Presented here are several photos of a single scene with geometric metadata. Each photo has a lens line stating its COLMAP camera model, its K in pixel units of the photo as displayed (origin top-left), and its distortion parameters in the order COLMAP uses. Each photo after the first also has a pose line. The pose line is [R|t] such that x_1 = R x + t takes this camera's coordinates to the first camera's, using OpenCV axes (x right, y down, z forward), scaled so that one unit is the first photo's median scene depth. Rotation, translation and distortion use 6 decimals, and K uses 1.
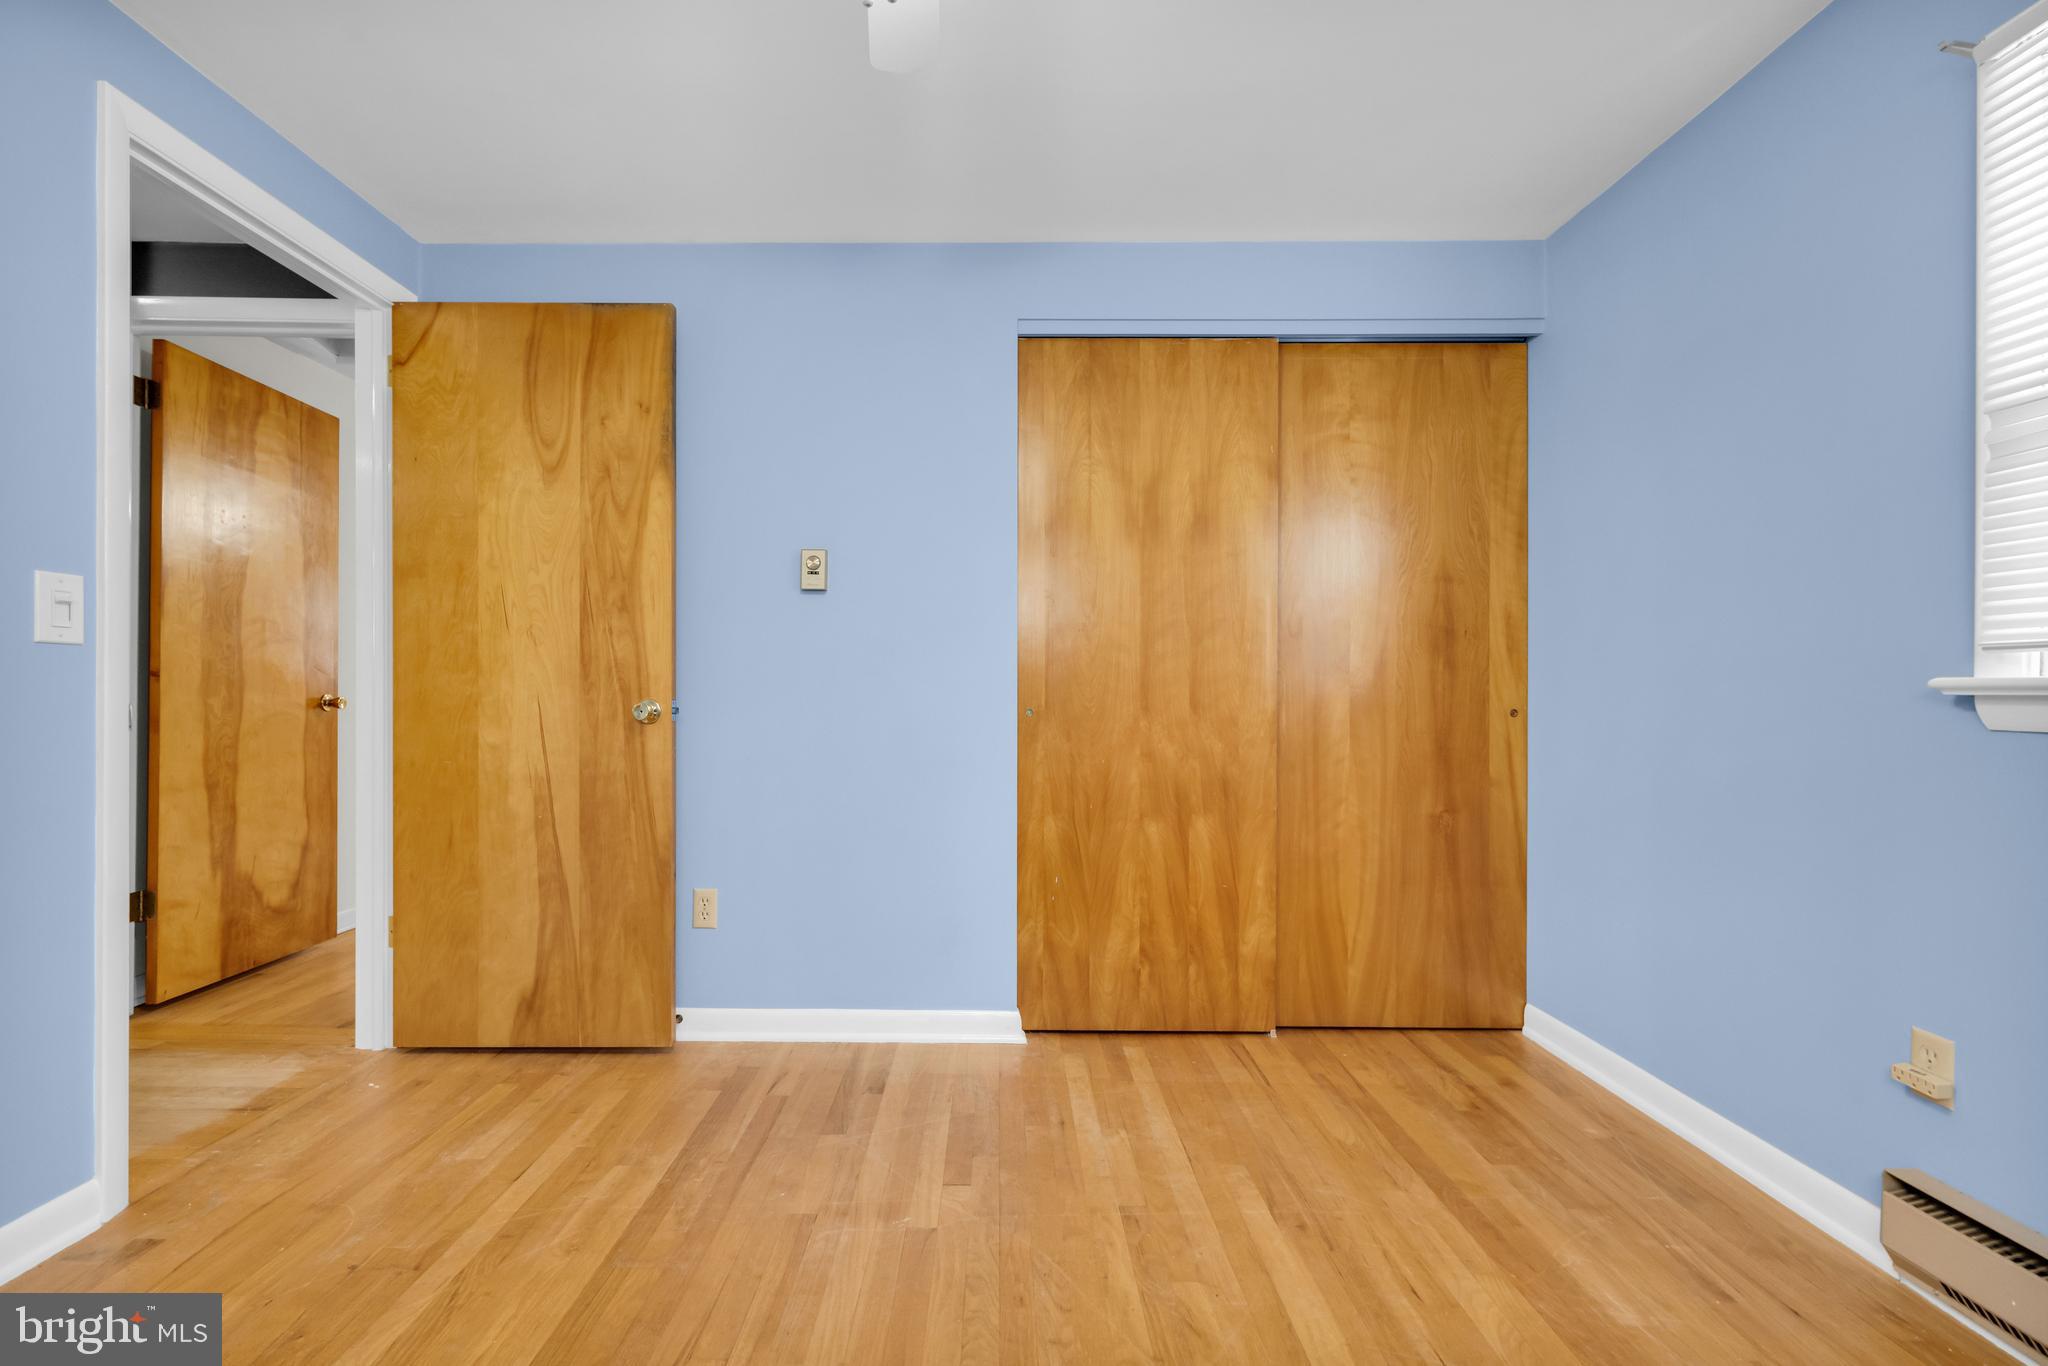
lens RADIAL K [[1038.7, 0, 1022.0], [0, 1038.7, 688.8], [0, 0, 1]] dist [0.000876, -0.000352]
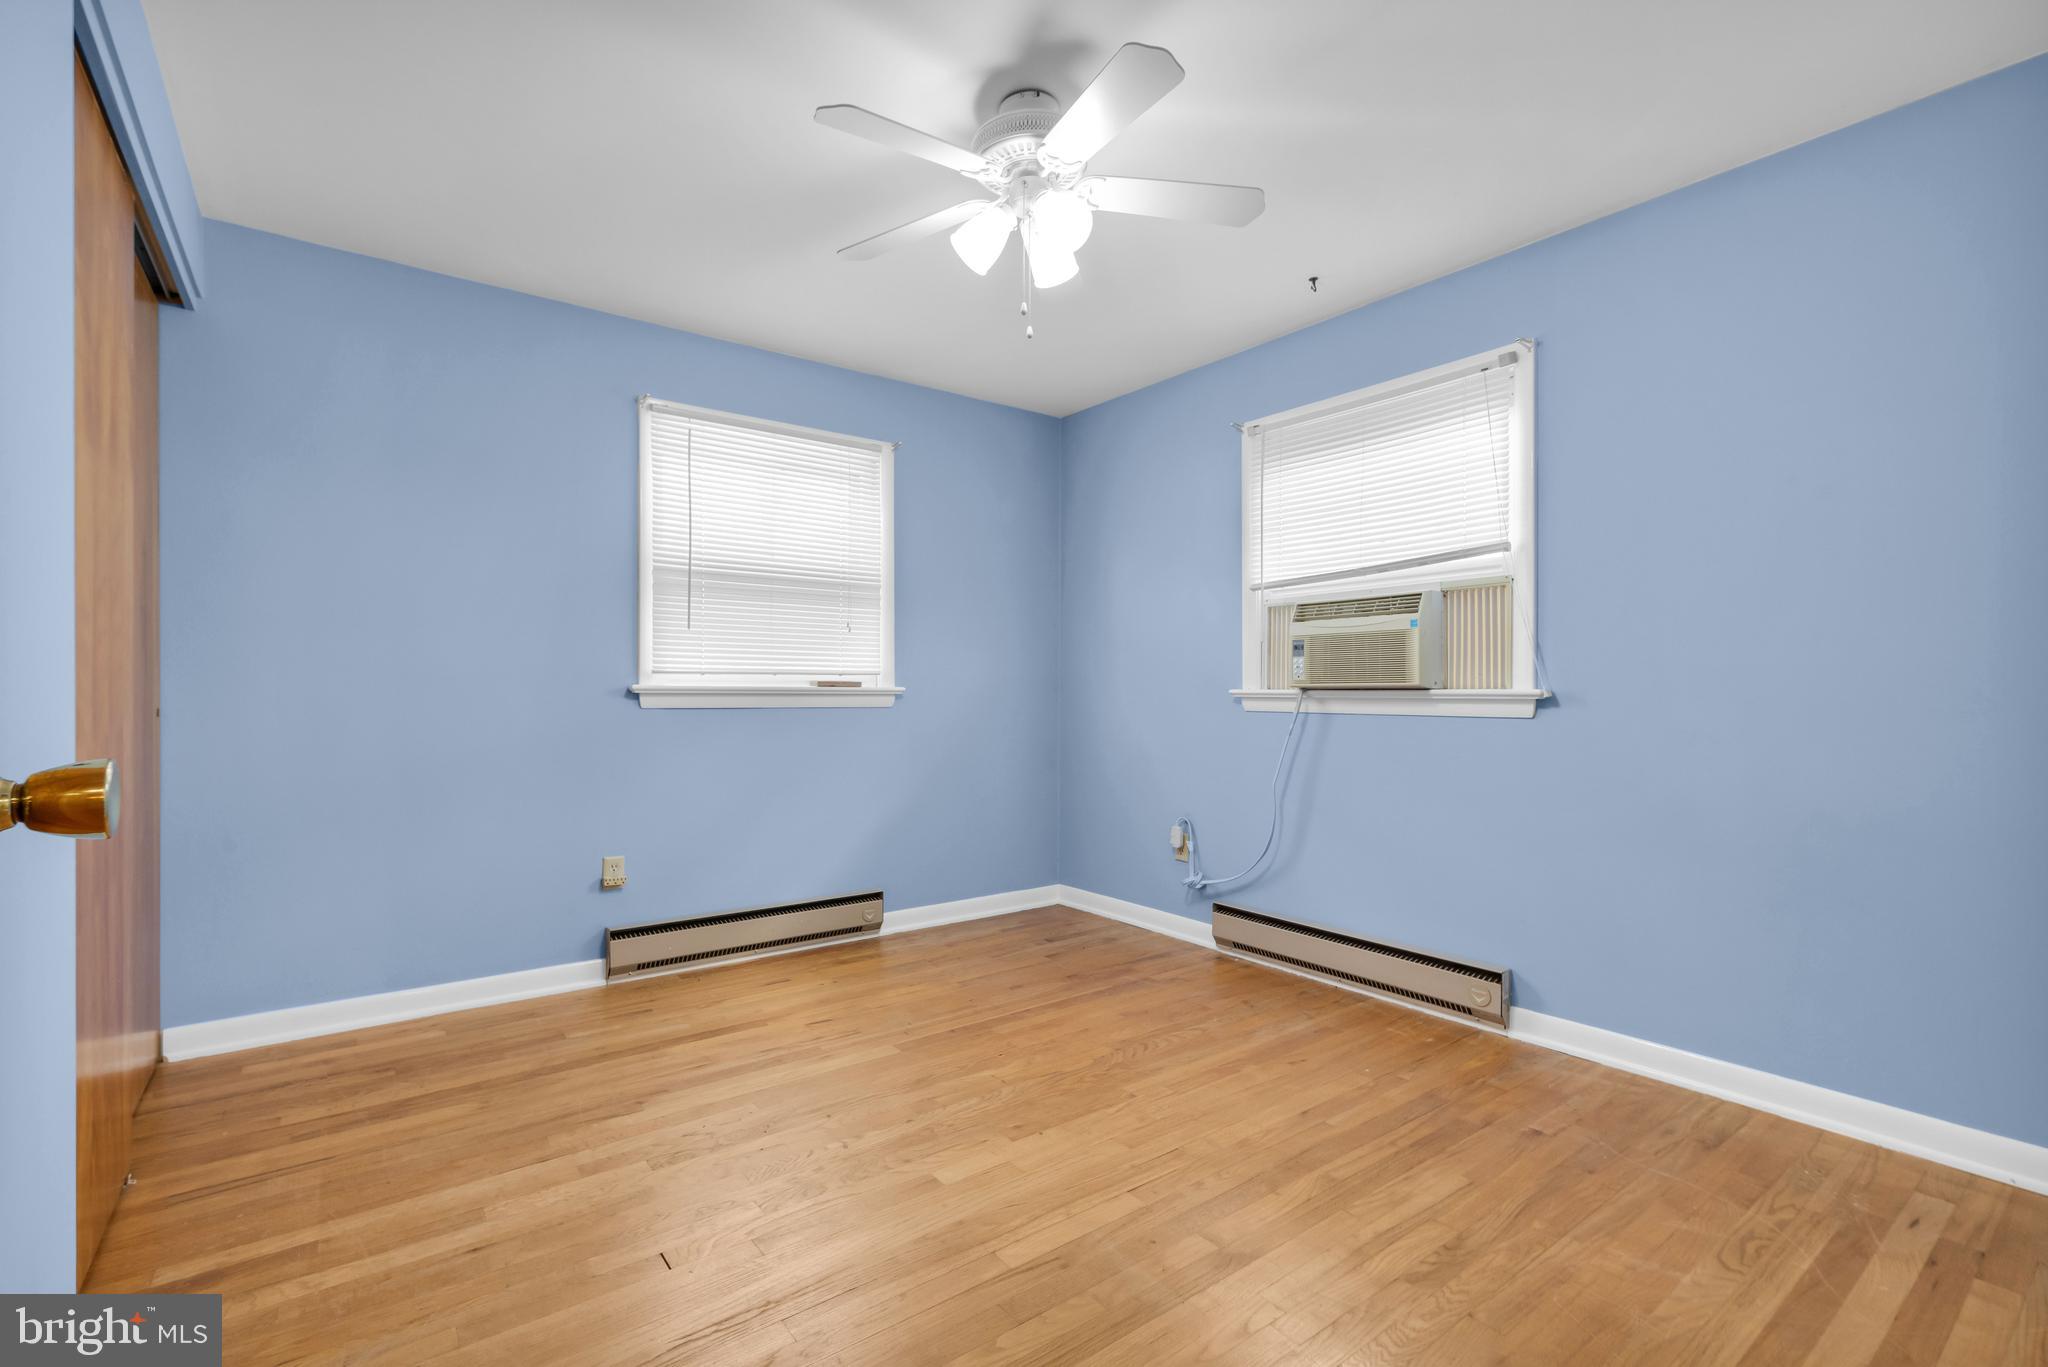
lens RADIAL K [[902.8, 0, 1018.9], [0, 902.8, 686.9], [0, 0, 1]] dist [-0.000383, -0.000005]
pose [[-0.636467, -0.010382, 0.771234, -0.735914], [-0.006038, 0.999946, 0.008478, -0.020414], [-0.771280, 0.000740, -0.636495, 1.088457]]
